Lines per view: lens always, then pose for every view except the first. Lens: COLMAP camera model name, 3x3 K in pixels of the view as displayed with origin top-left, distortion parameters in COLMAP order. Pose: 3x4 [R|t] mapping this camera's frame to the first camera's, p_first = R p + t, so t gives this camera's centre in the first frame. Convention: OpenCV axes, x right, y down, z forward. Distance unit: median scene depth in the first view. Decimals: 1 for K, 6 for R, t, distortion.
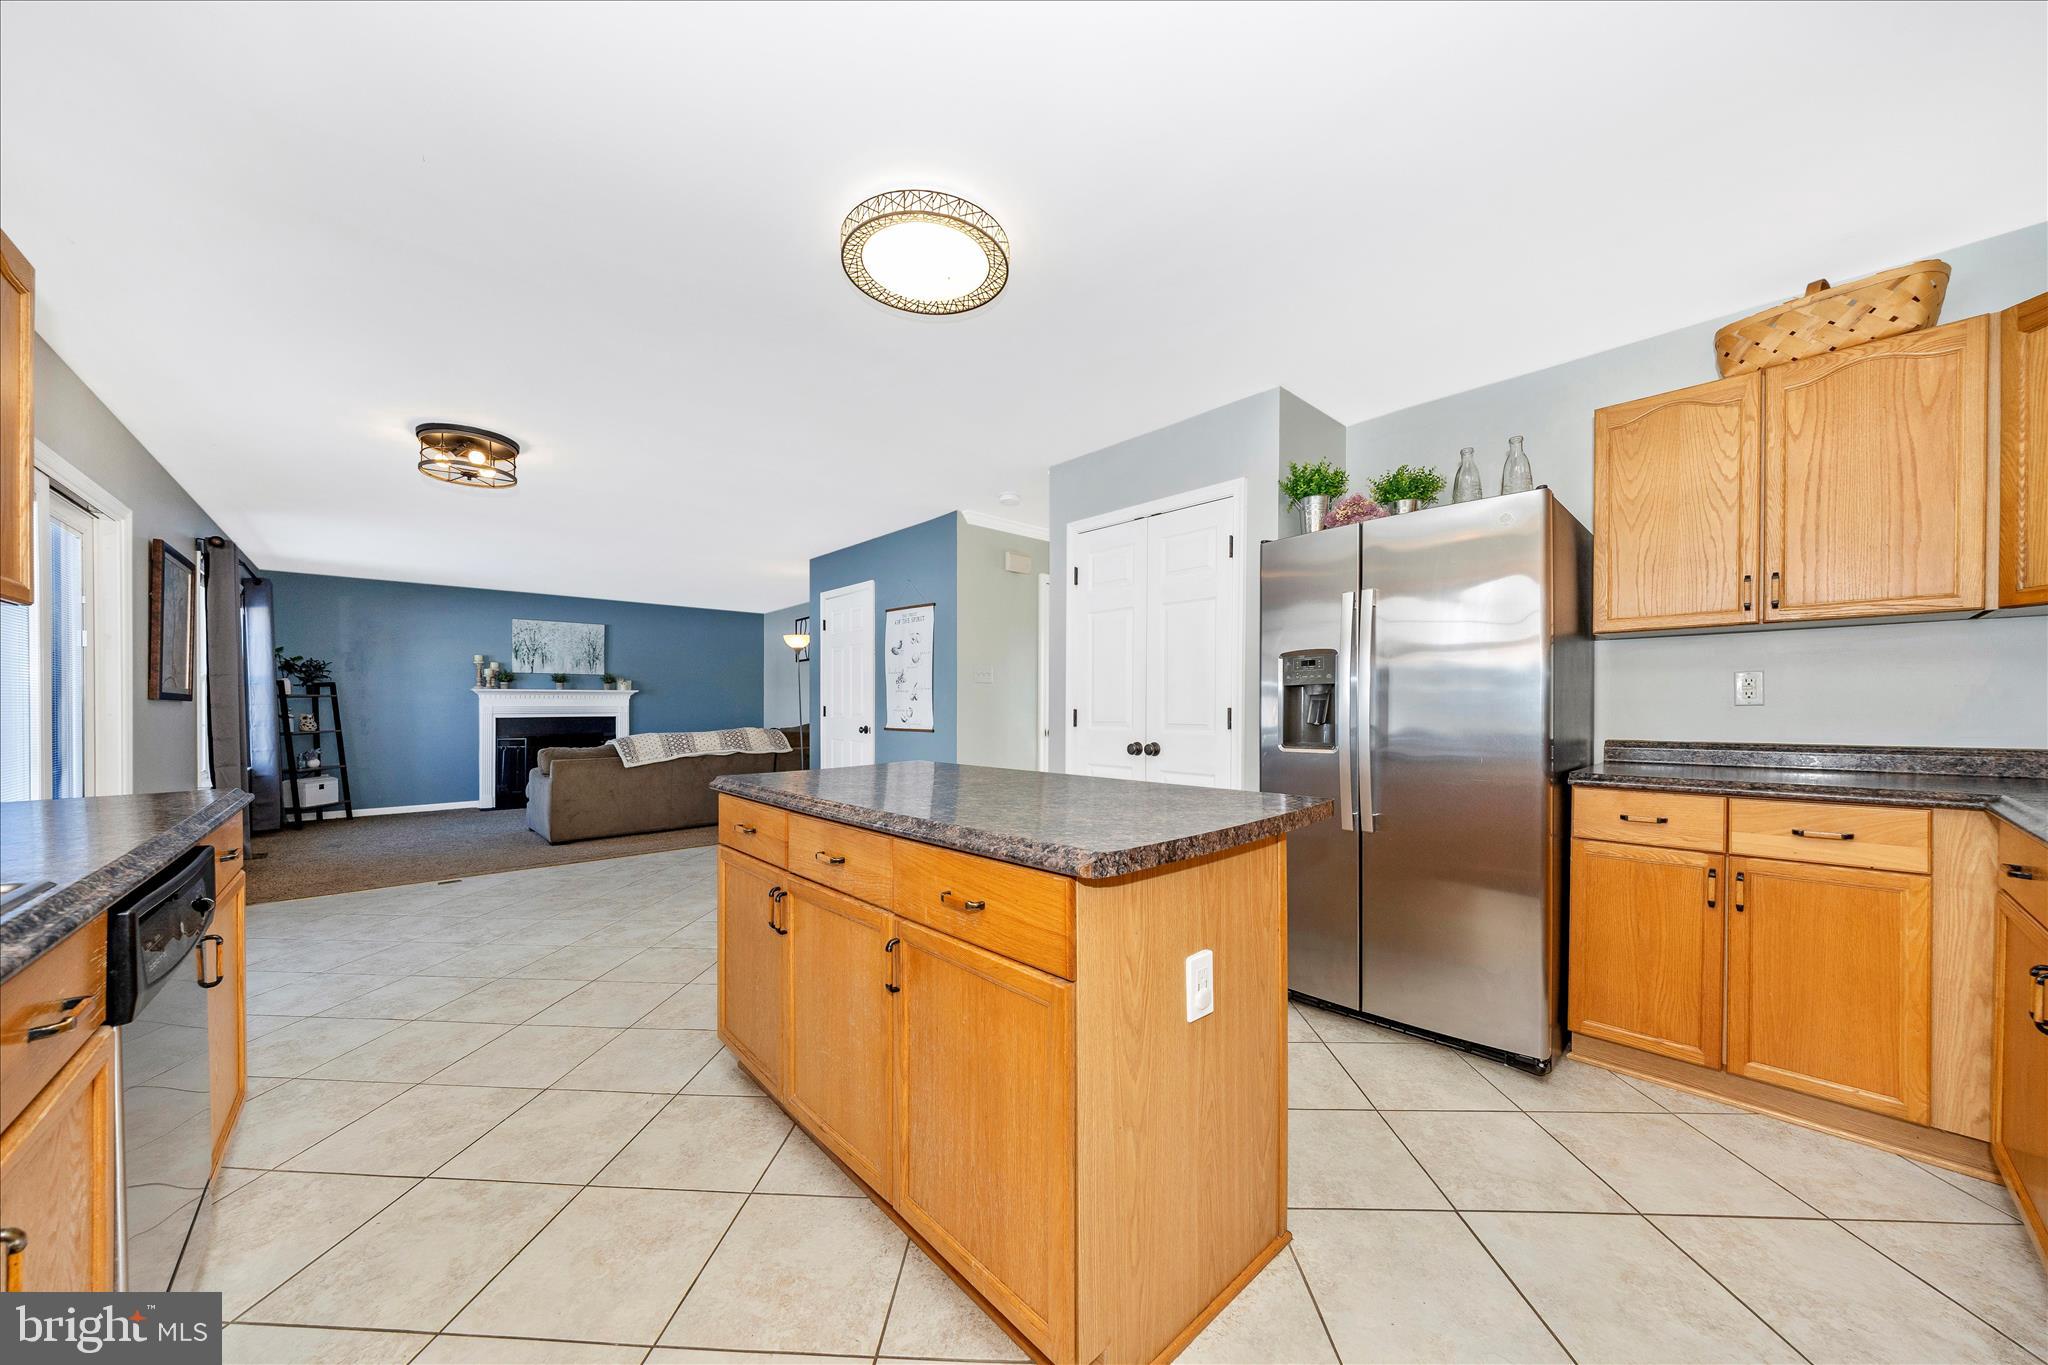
lens RADIAL K [[708.6, 0, 1023.3], [0, 708.6, 713.3], [0, 0, 1]] dist [-0.000288, -0.000022]
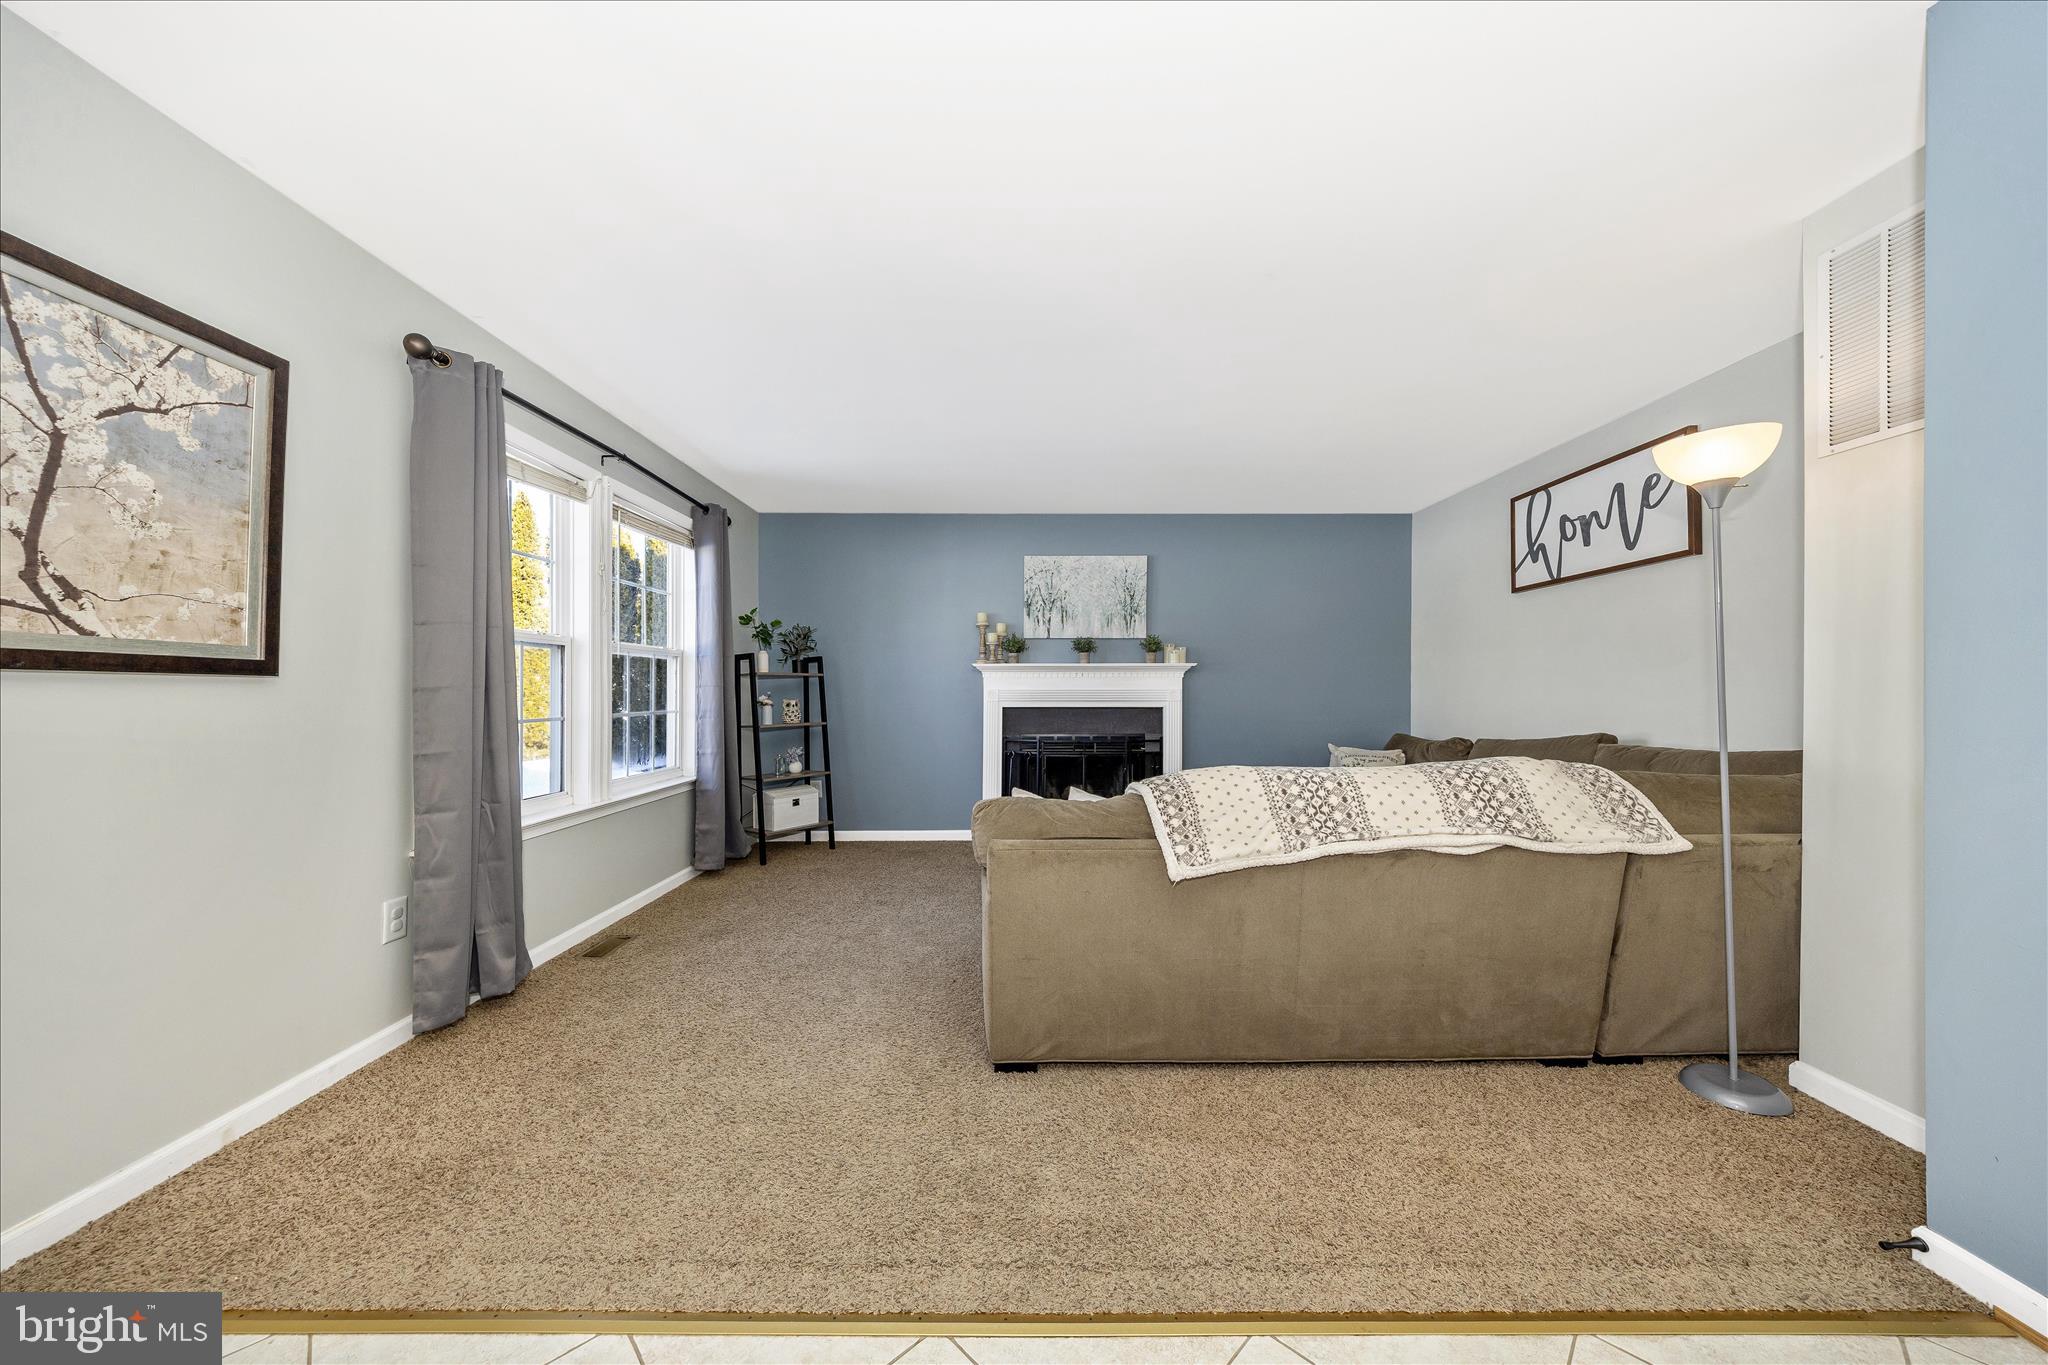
lens RADIAL K [[708.6, 0, 1035.9], [0, 708.6, 689.3], [0, 0, 1]] dist [-0.000288, -0.000022]
pose [[0.757786, 0.002379, -0.652499, -0.327989], [-0.010277, 0.999913, -0.008290, -0.005748], [0.652422, 0.012988, 0.757744, 0.588407]]
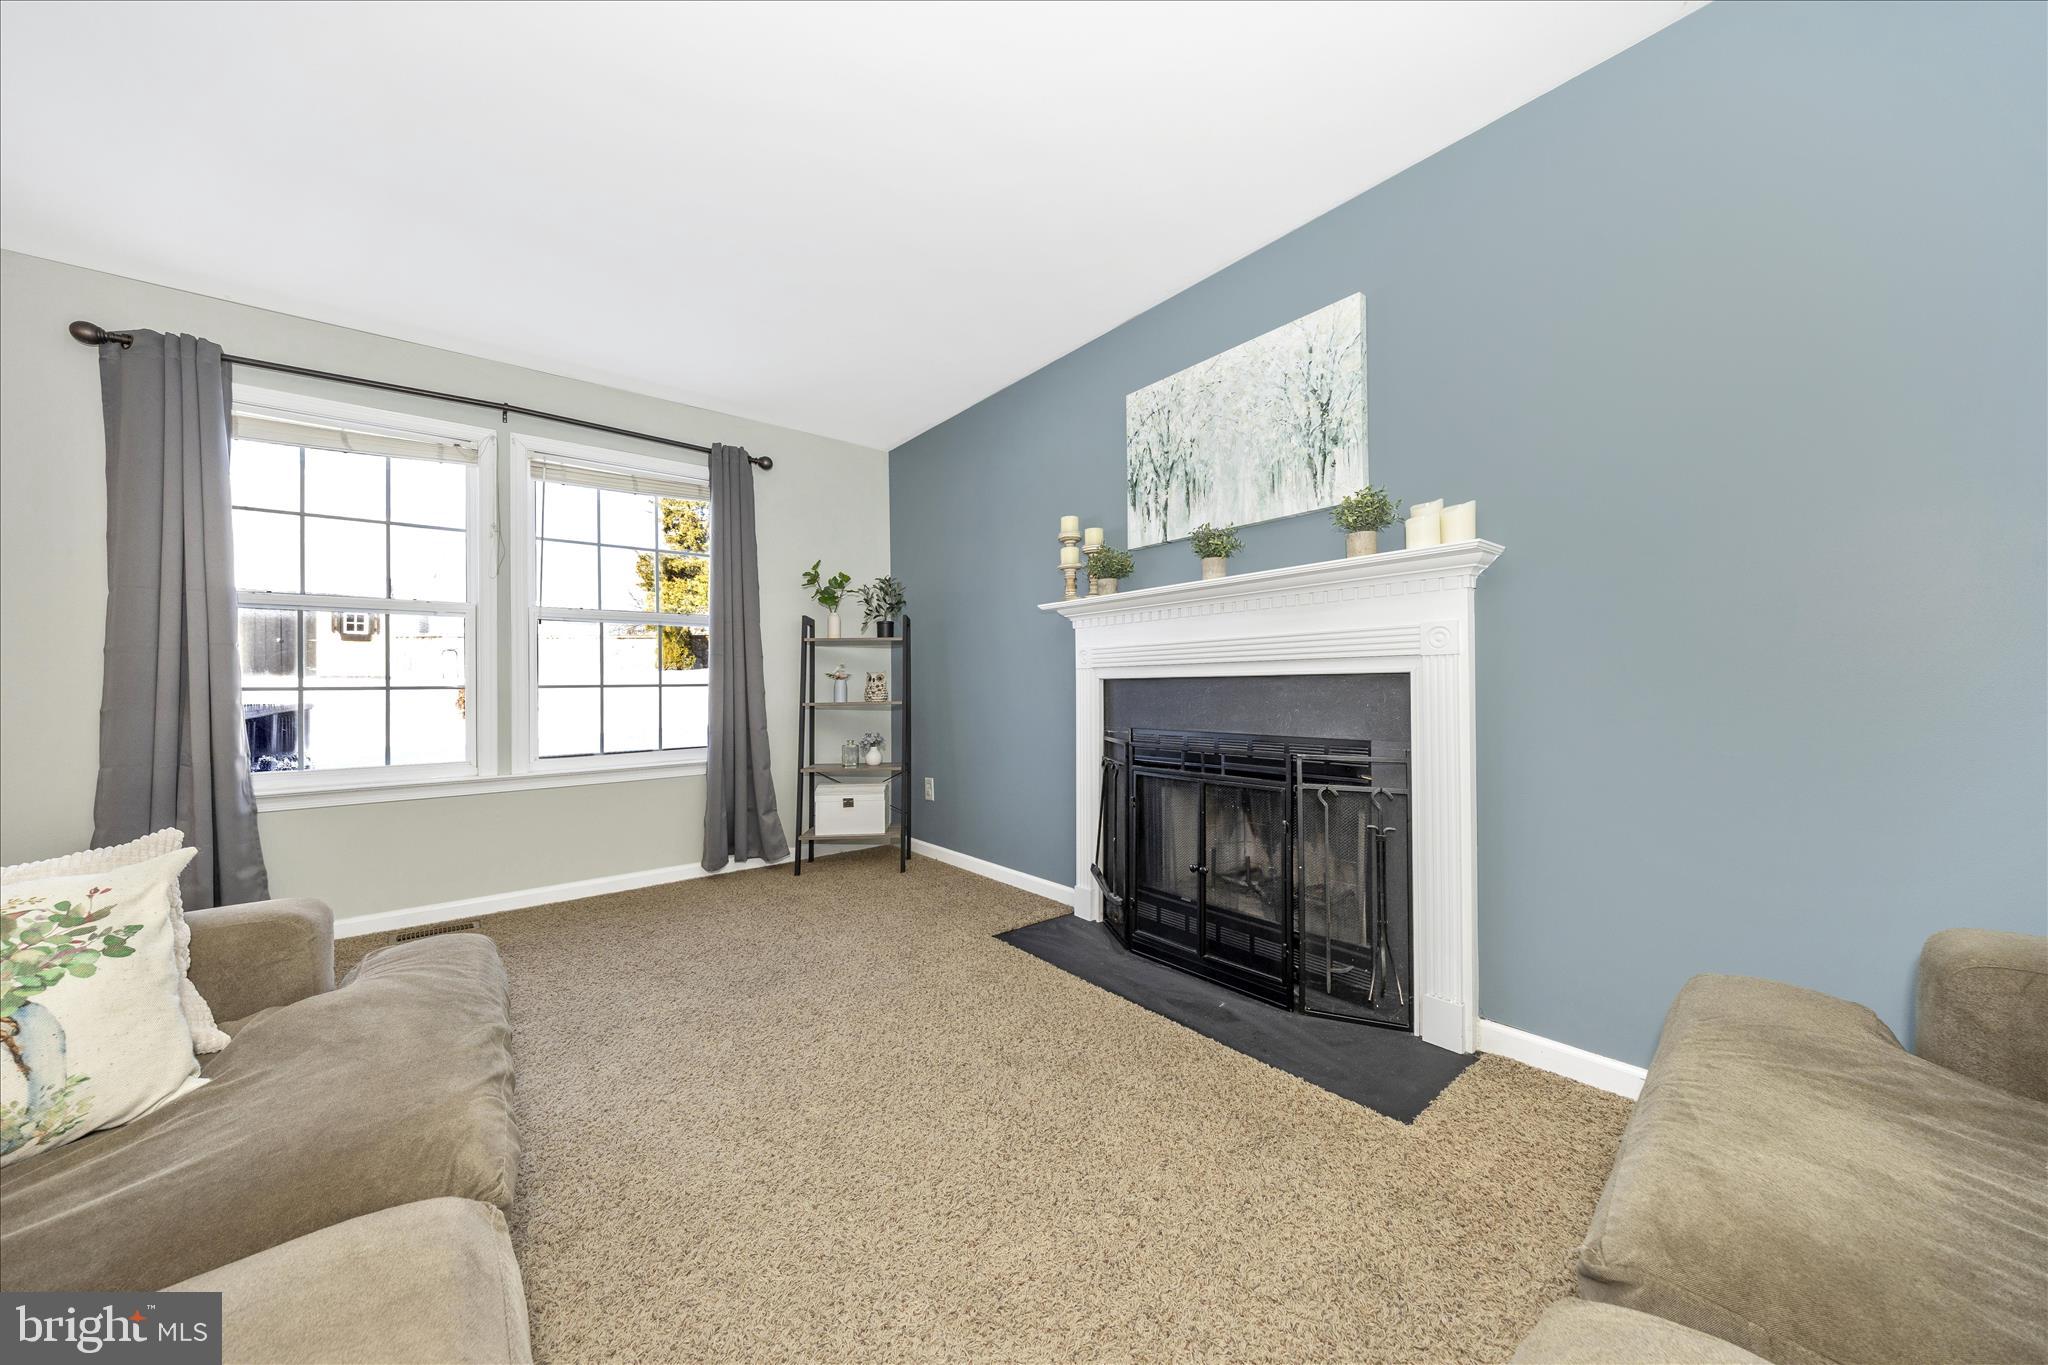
lens RADIAL K [[708.6, 0, 966.2], [0, 708.6, 675.7], [0, 0, 1]] dist [-0.000288, -0.000022]
pose [[-0.056395, -0.008167, -0.998375, -0.423135], [-0.001958, 0.999966, -0.008069, 0.008755], [0.998407, 0.001500, -0.056409, 1.077657]]
